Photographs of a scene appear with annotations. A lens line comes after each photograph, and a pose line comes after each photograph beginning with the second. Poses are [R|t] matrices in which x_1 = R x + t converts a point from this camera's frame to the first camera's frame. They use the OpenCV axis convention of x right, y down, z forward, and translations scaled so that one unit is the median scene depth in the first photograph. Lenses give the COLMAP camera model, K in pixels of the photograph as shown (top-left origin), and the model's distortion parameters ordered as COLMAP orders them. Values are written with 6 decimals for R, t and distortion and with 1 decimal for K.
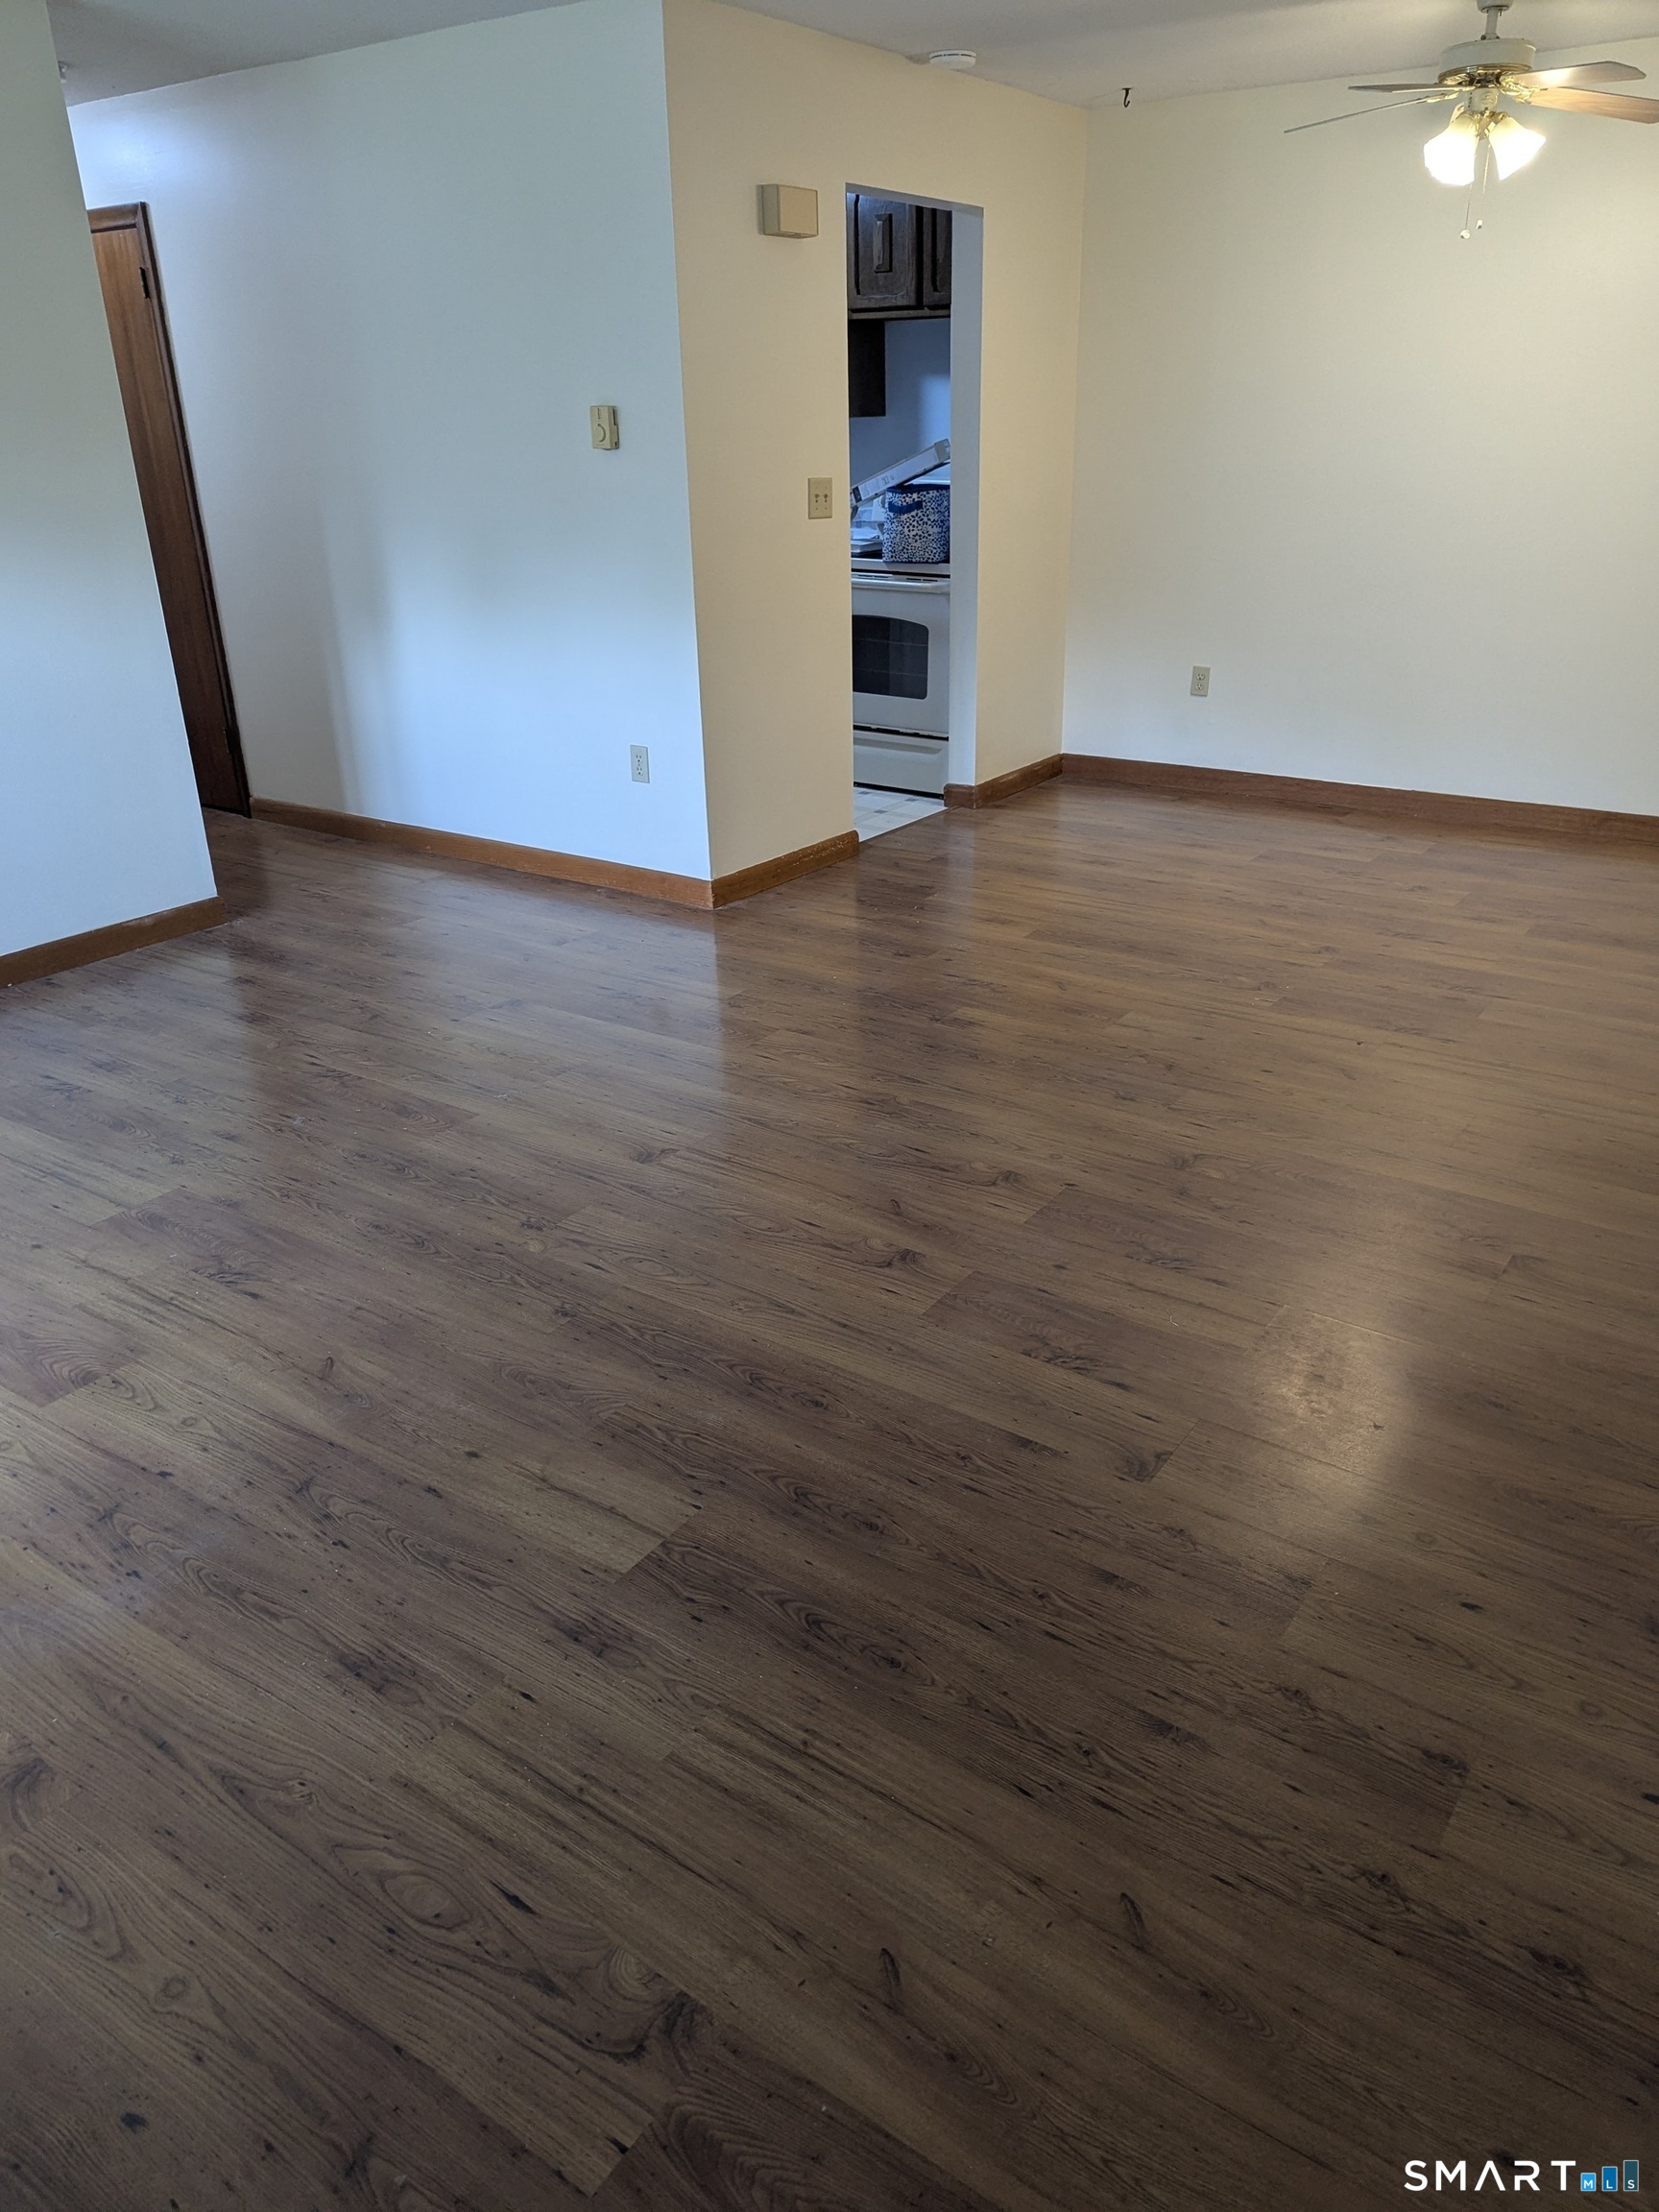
lens RADIAL K [[1561.1, 0, 829.1], [0, 1561.1, 1105.1], [0, 0, 1]] dist [0.049361, -0.039629]
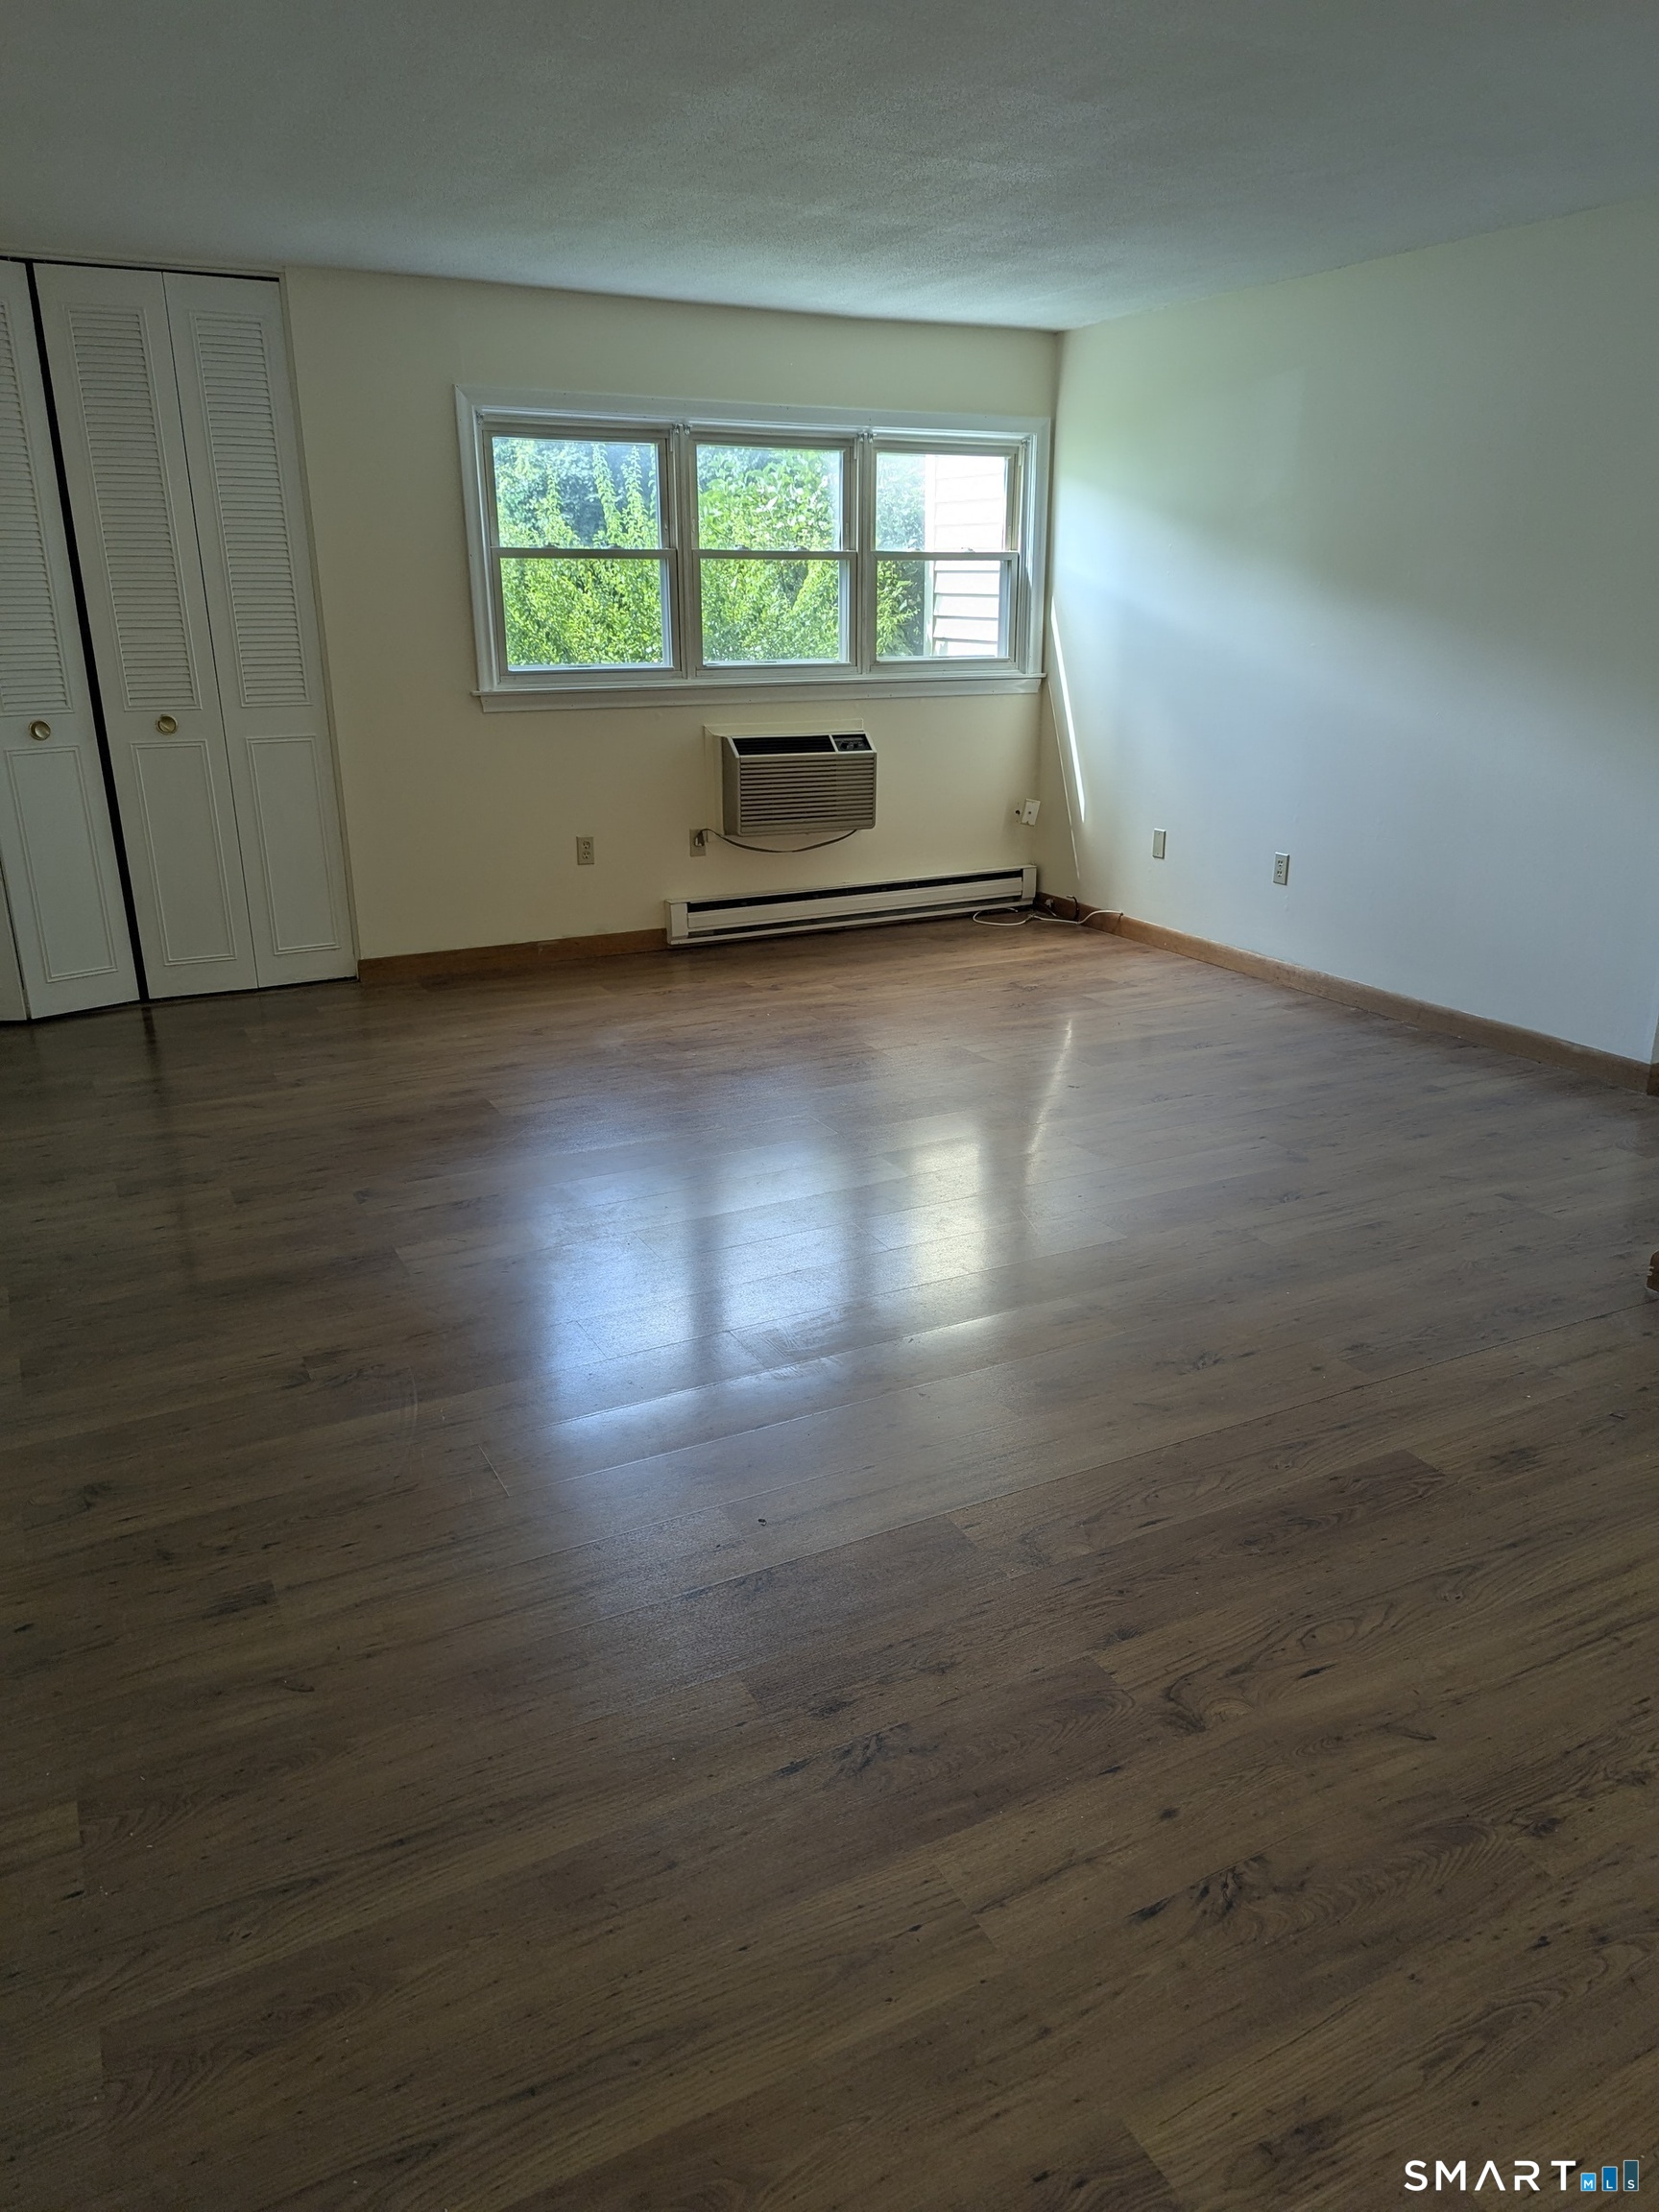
lens RADIAL K [[1561.1, 0, 823.3], [0, 1561.1, 1121.0], [0, 0, 1]] dist [0.049361, -0.039629]
pose [[-0.465711, 0.306611, -0.830122, 0.710603], [-0.345910, 0.800352, 0.489676, -0.439961], [0.814530, 0.515195, -0.266673, 0.953111]]
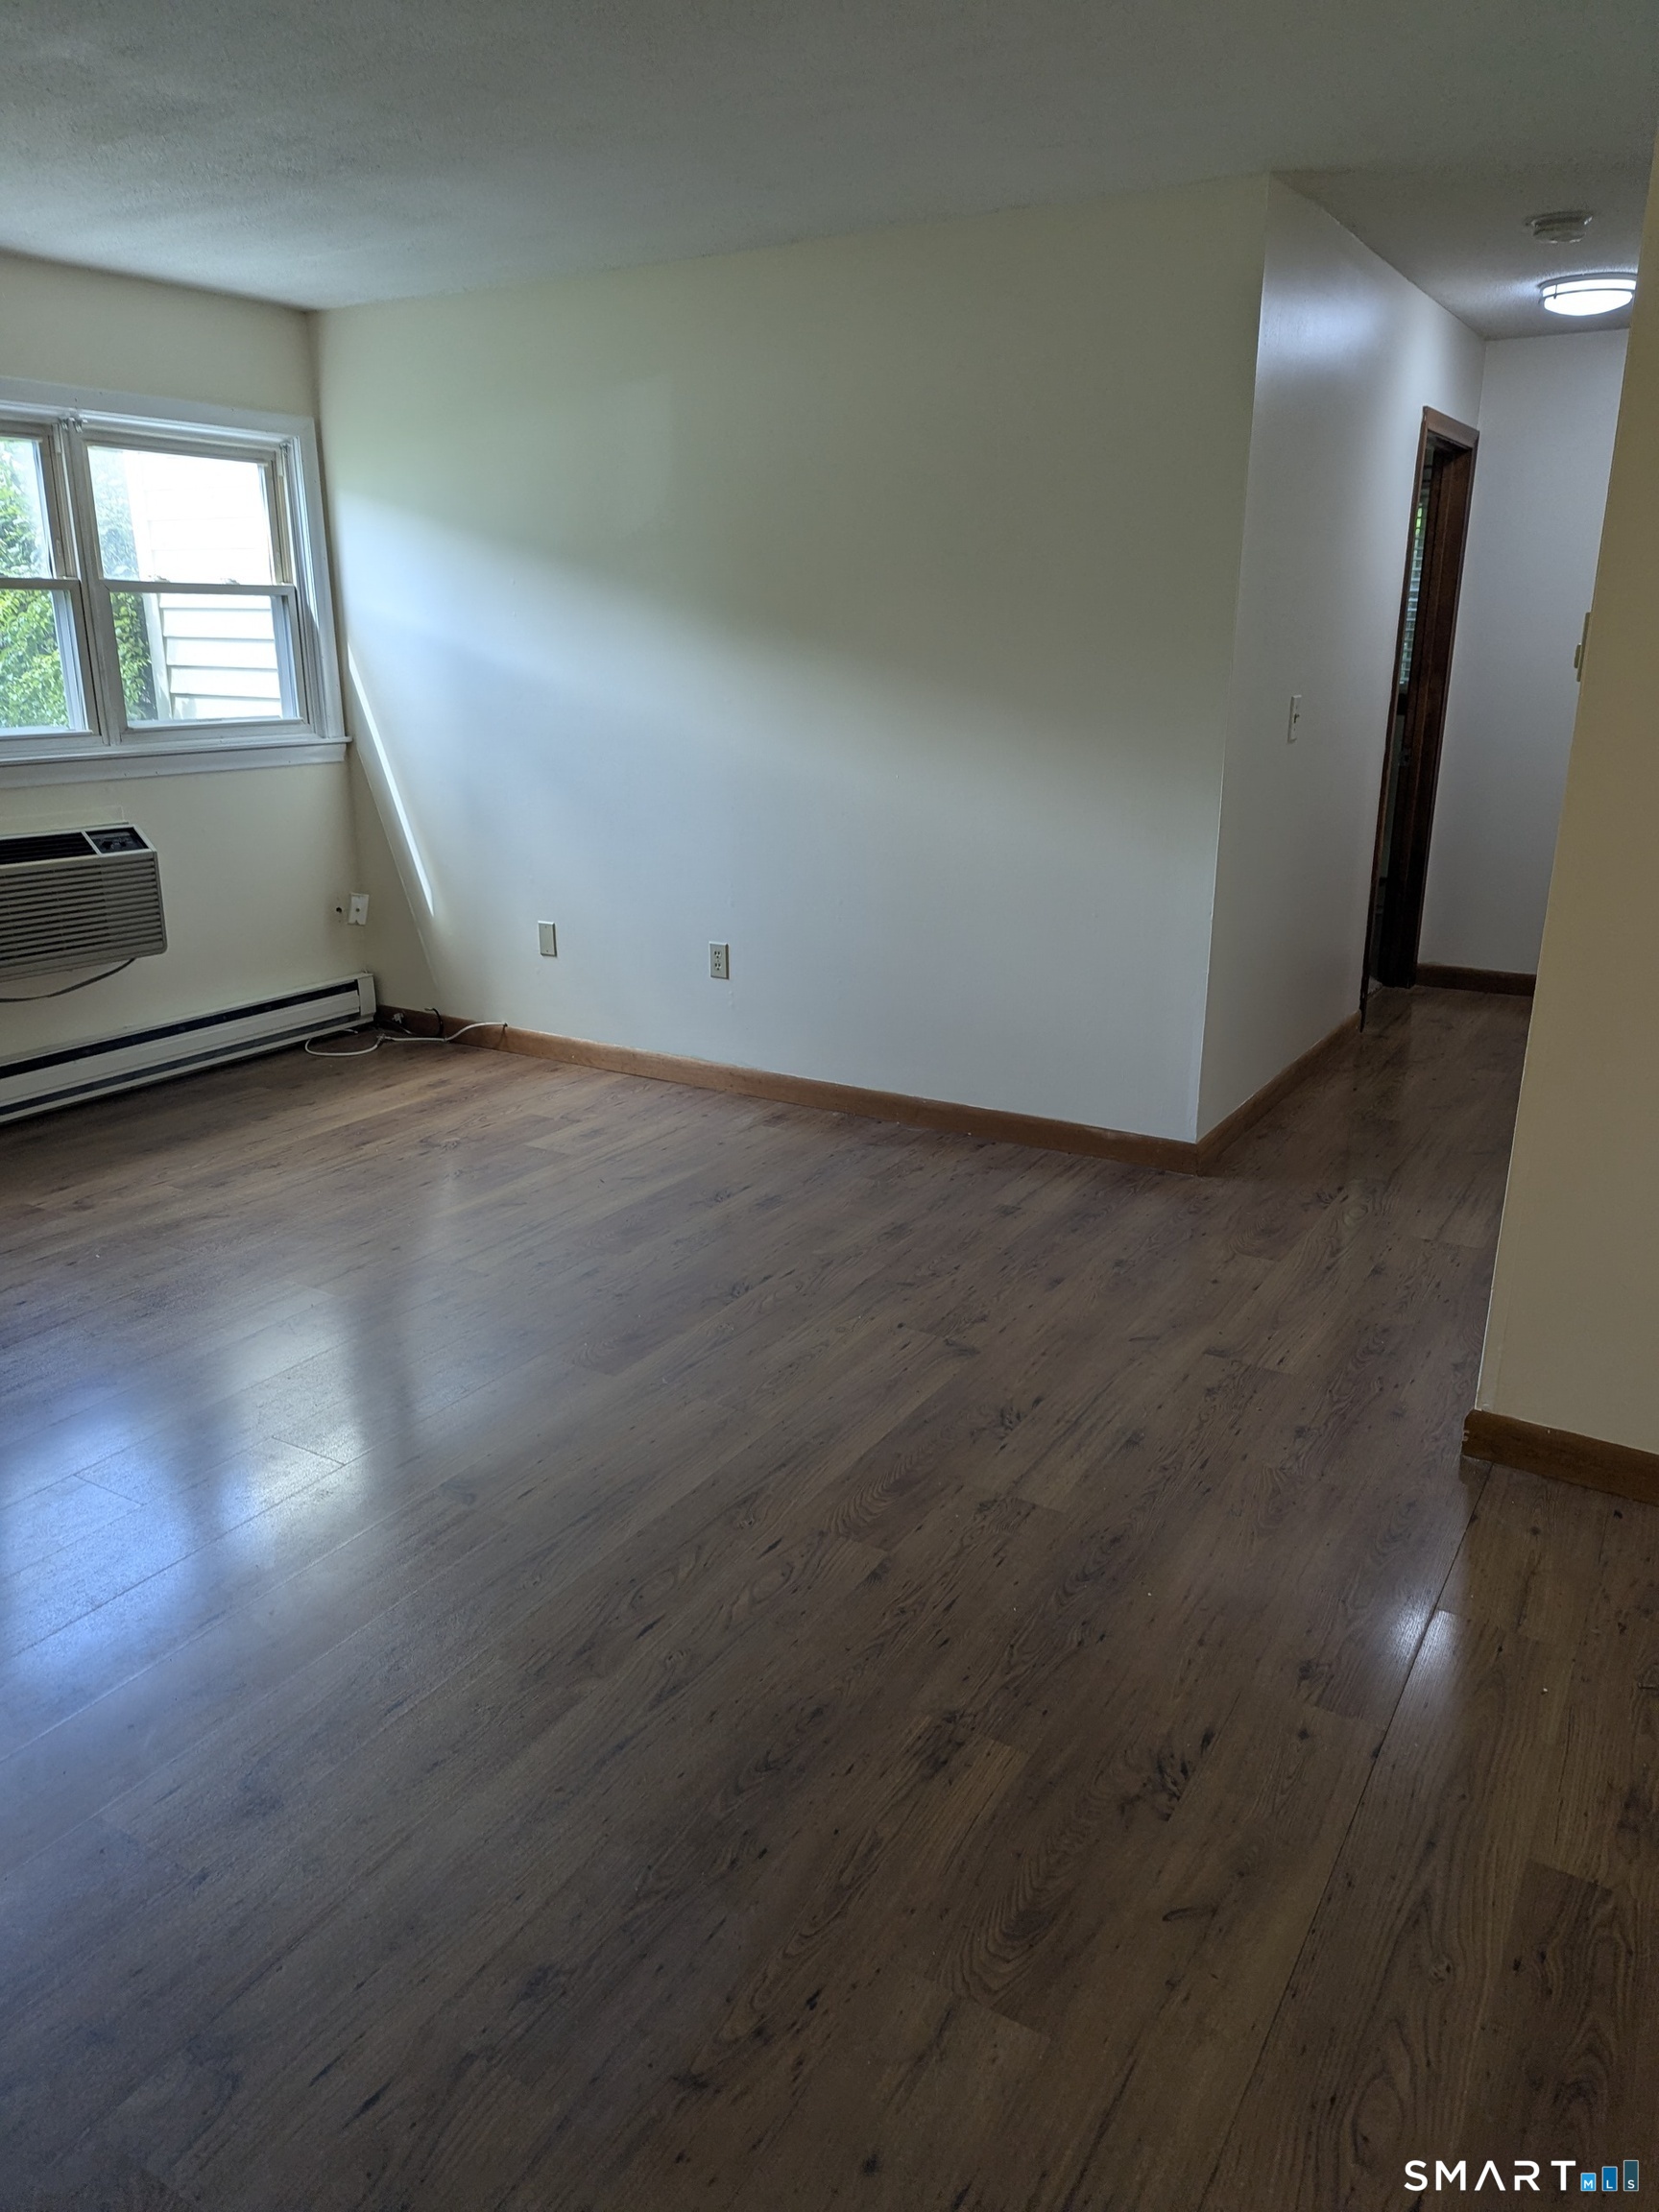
lens RADIAL K [[1561.1, 0, 830.0], [0, 1561.1, 1090.9], [0, 0, 1]] dist [0.049361, -0.039629]
pose [[0.063035, 0.302918, -0.950930, 0.463764], [-0.402219, 0.879727, 0.253574, -0.328693], [0.913371, 0.366498, 0.177293, 0.713213]]
